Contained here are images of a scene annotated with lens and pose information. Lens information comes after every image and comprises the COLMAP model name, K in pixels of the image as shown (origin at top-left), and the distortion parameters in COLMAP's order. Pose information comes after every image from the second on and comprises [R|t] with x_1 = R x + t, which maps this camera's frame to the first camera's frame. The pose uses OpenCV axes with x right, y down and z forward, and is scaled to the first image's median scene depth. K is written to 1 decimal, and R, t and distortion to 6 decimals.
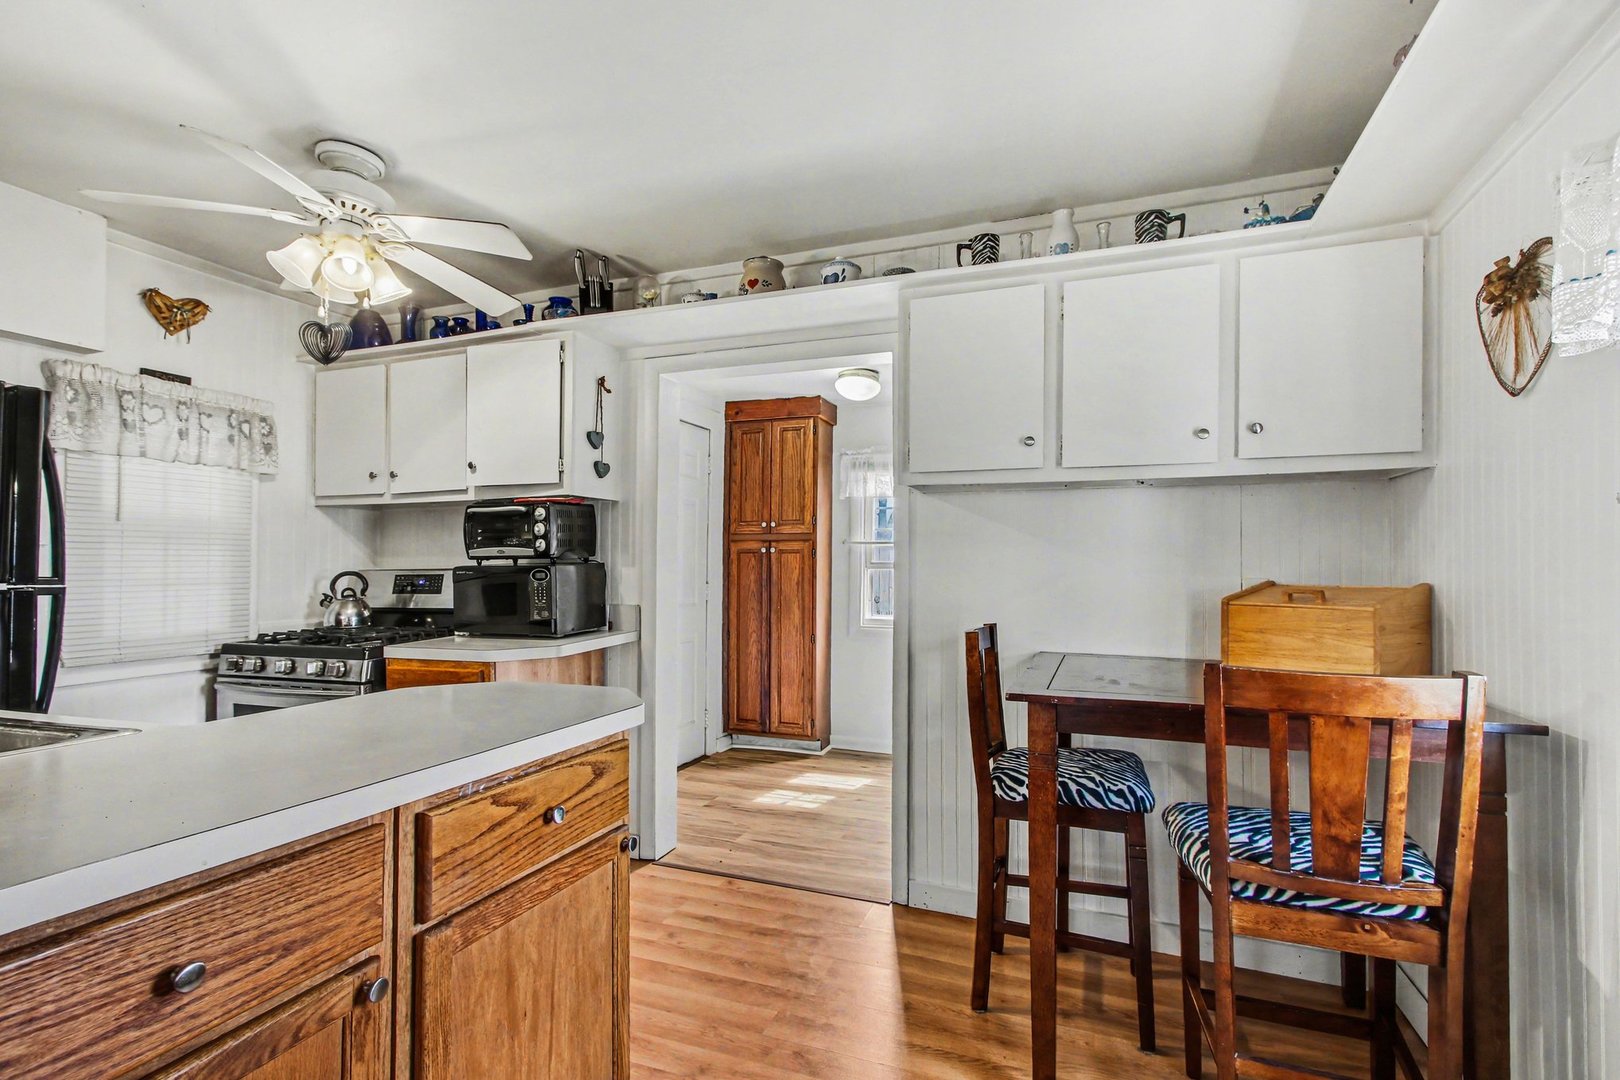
lens RADIAL K [[747.7, 0, 812.3], [0, 747.7, 577.0], [0, 0, 1]] dist [0.005018, 0.000805]
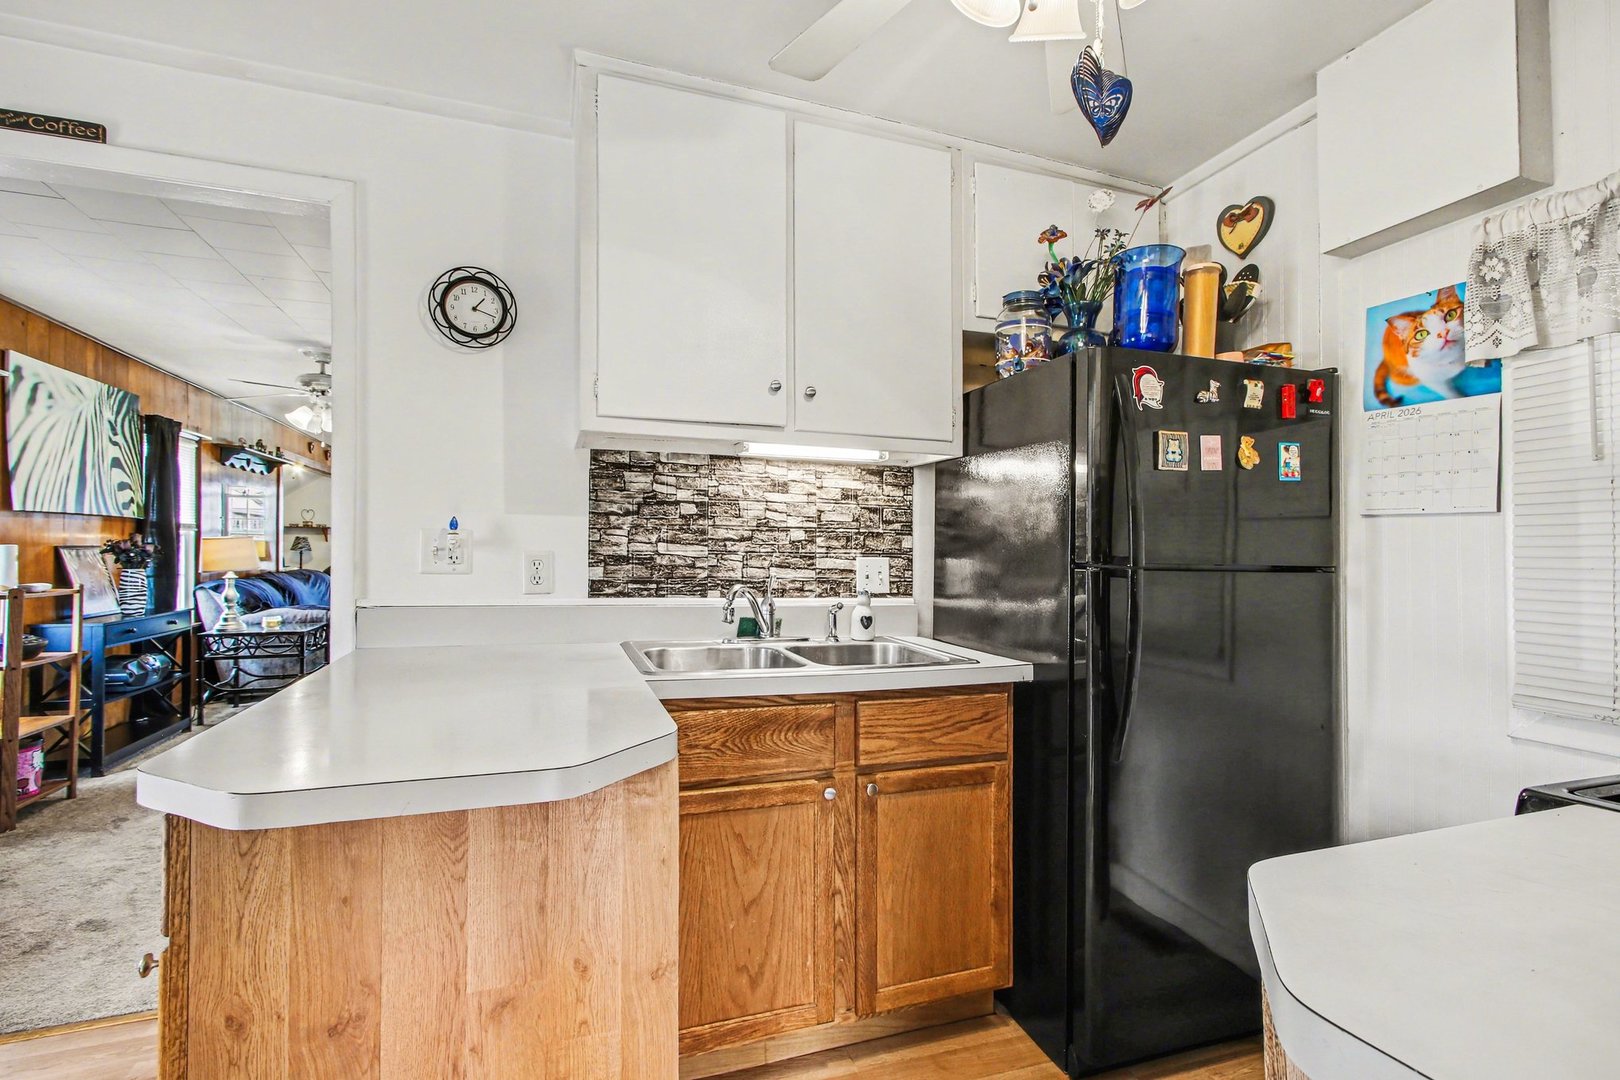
lens RADIAL K [[747.7, 0, 820.6], [0, 747.7, 532.8], [0, 0, 1]] dist [0.005018, 0.000805]
pose [[-0.763159, -0.017512, -0.645973, -0.139640], [-0.009103, 0.999825, -0.016350, -0.008049], [0.646146, -0.006597, -0.763185, 1.008695]]
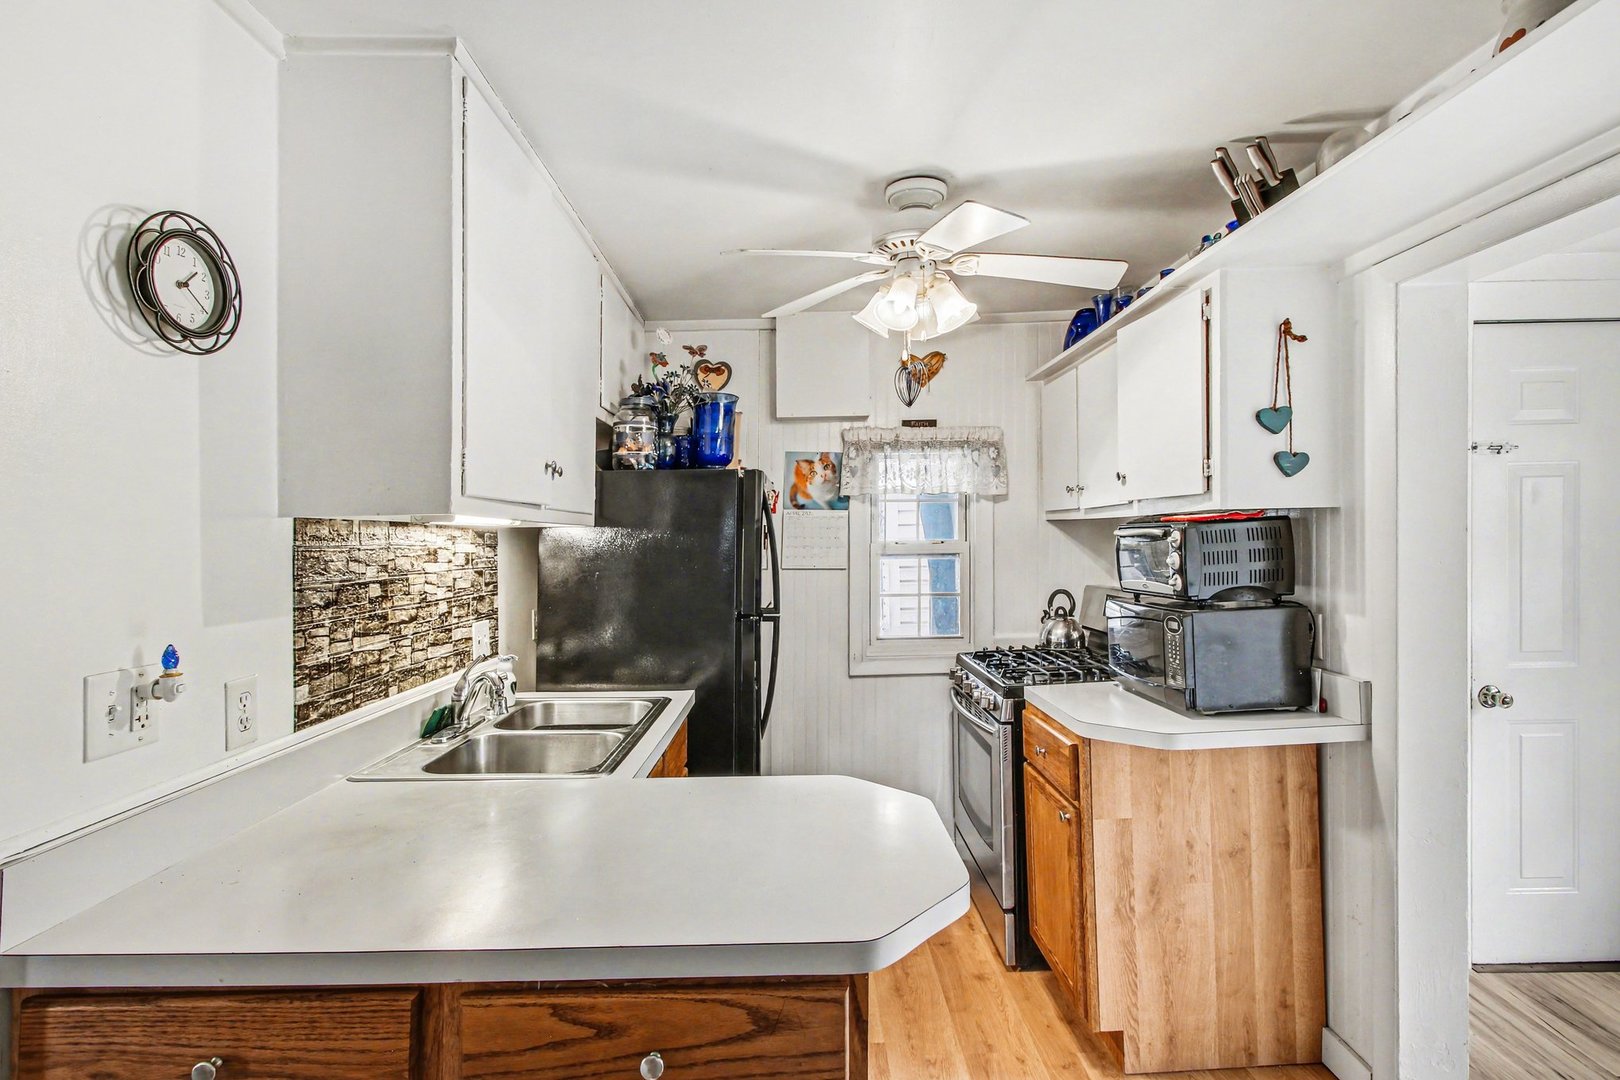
lens RADIAL K [[747.7, 0, 803.8], [0, 747.7, 536.4], [0, 0, 1]] dist [0.005018, 0.000805]
pose [[0.361645, -0.002516, -0.932313, 0.180807], [0.007330, 0.999973, 0.000144, -0.089984], [0.932287, -0.006886, 0.361653, 0.403996]]
